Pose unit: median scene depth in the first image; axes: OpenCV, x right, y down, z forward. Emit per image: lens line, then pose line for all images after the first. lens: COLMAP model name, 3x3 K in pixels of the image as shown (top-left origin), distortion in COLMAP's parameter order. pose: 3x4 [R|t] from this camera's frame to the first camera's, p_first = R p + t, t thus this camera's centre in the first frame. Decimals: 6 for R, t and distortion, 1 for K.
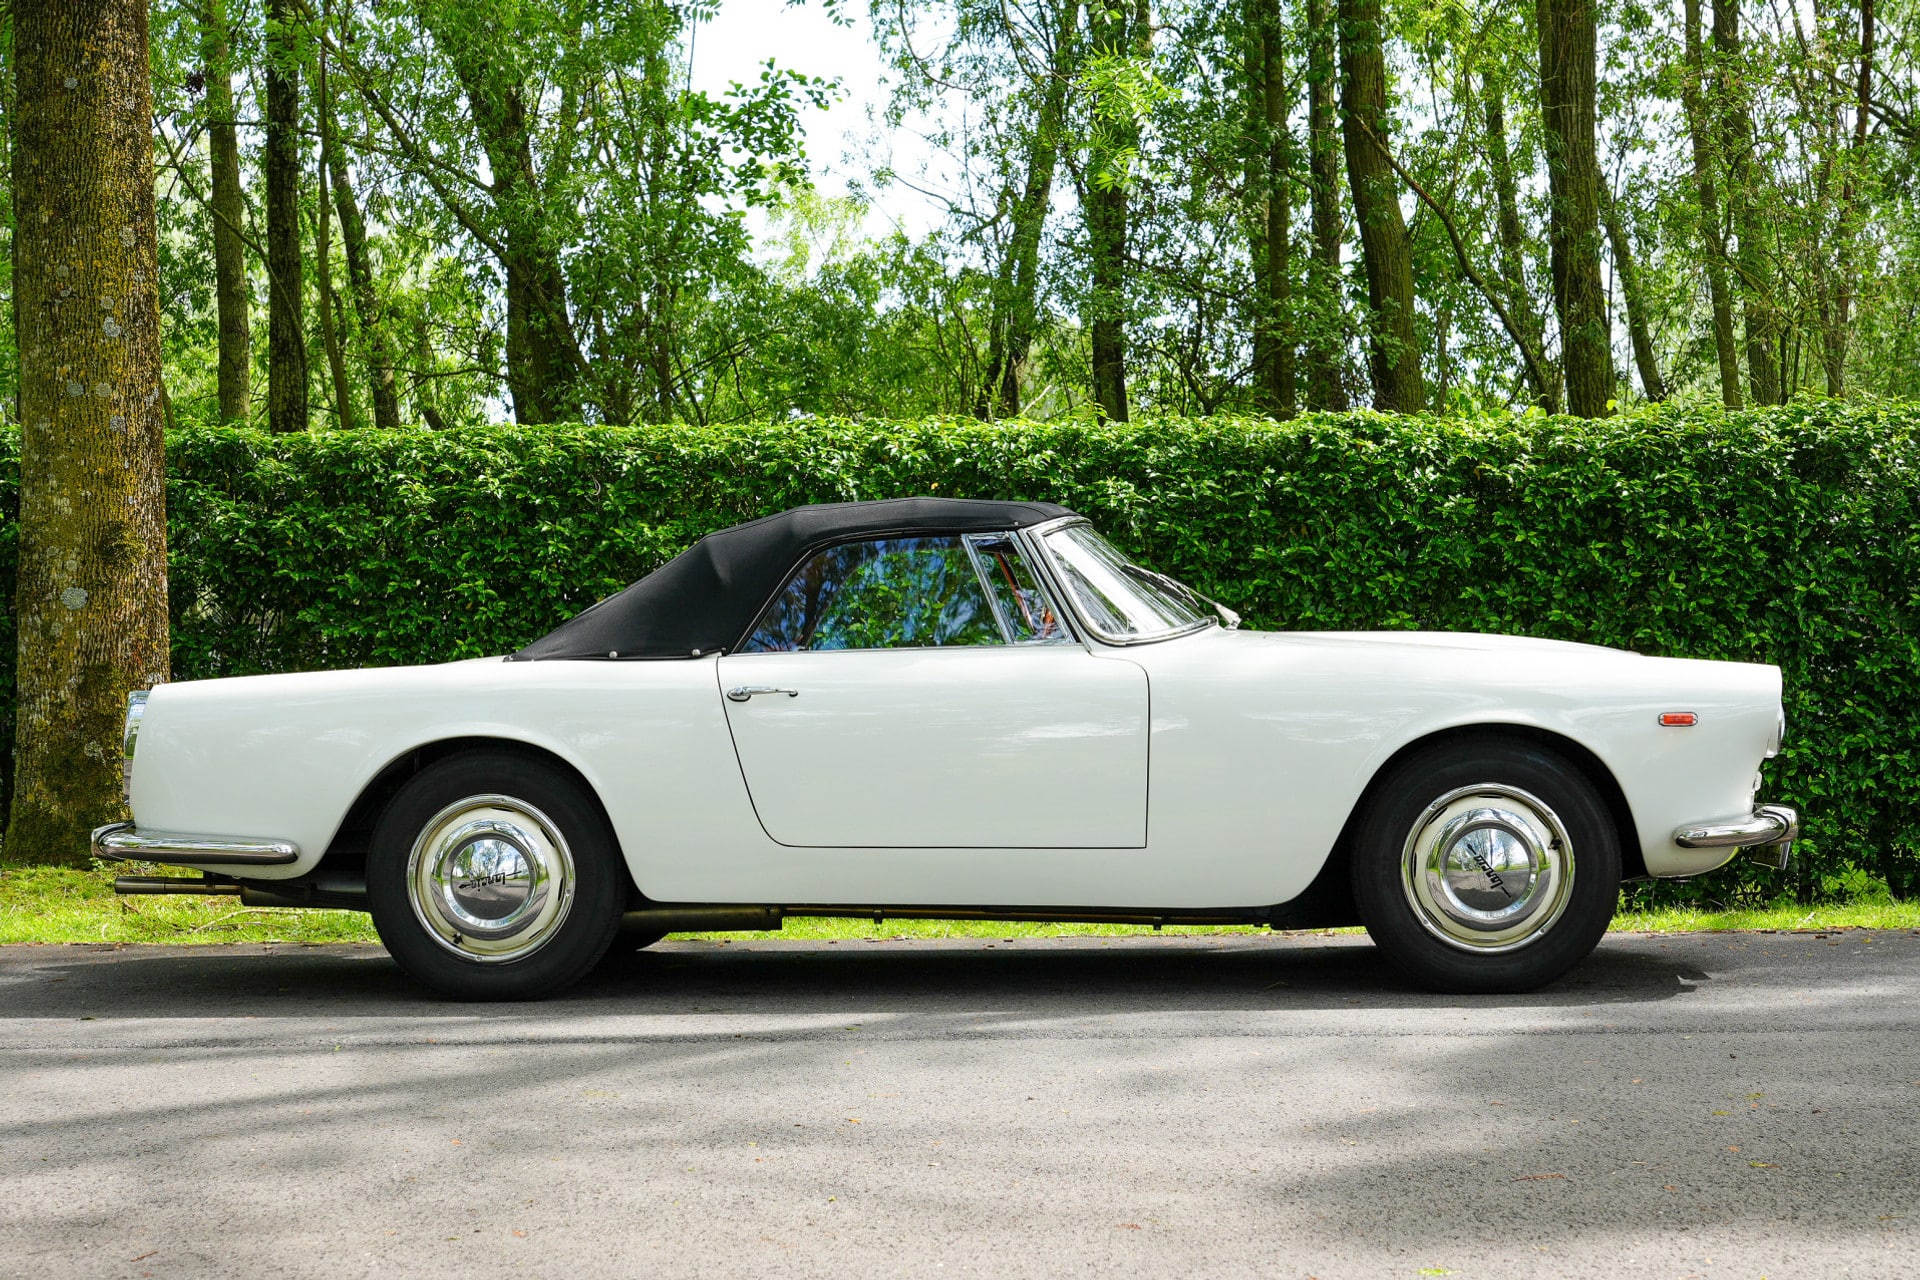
lens RADIAL K [[4049.0, 0, 960.0], [0, 4049.0, 640.0], [0, 0, 1]] dist [0.014032, 0.142621]
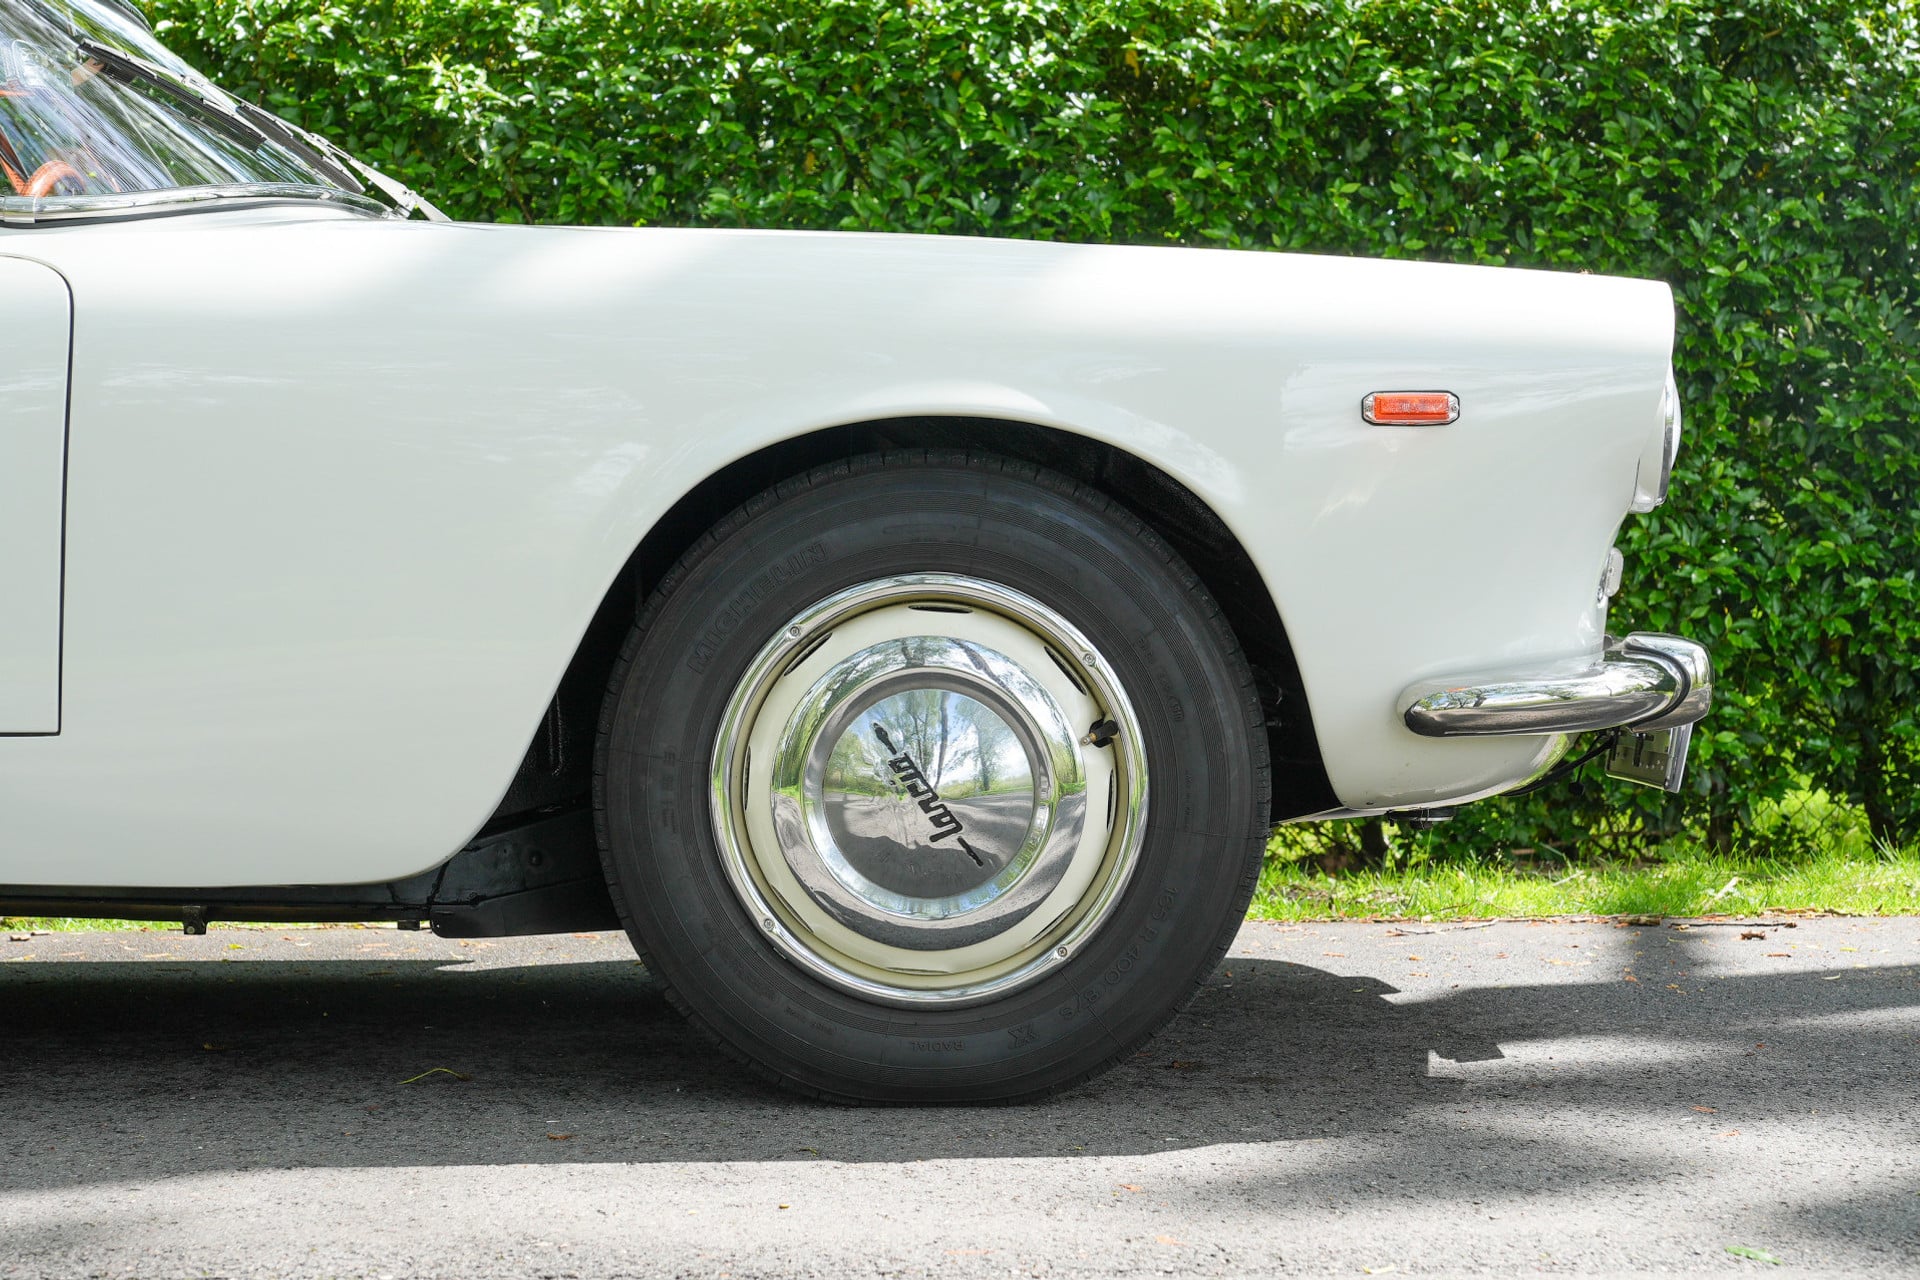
lens RADIAL K [[3946.7, 0, 966.6], [0, 3946.7, 647.0], [0, 0, 1]] dist [0.029391, -0.015324]
pose [[0.999811, 0.004478, 0.018908, 0.097061], [-0.004901, 0.999737, 0.022393, 0.026145], [-0.018803, -0.022481, 0.999570, 0.472326]]
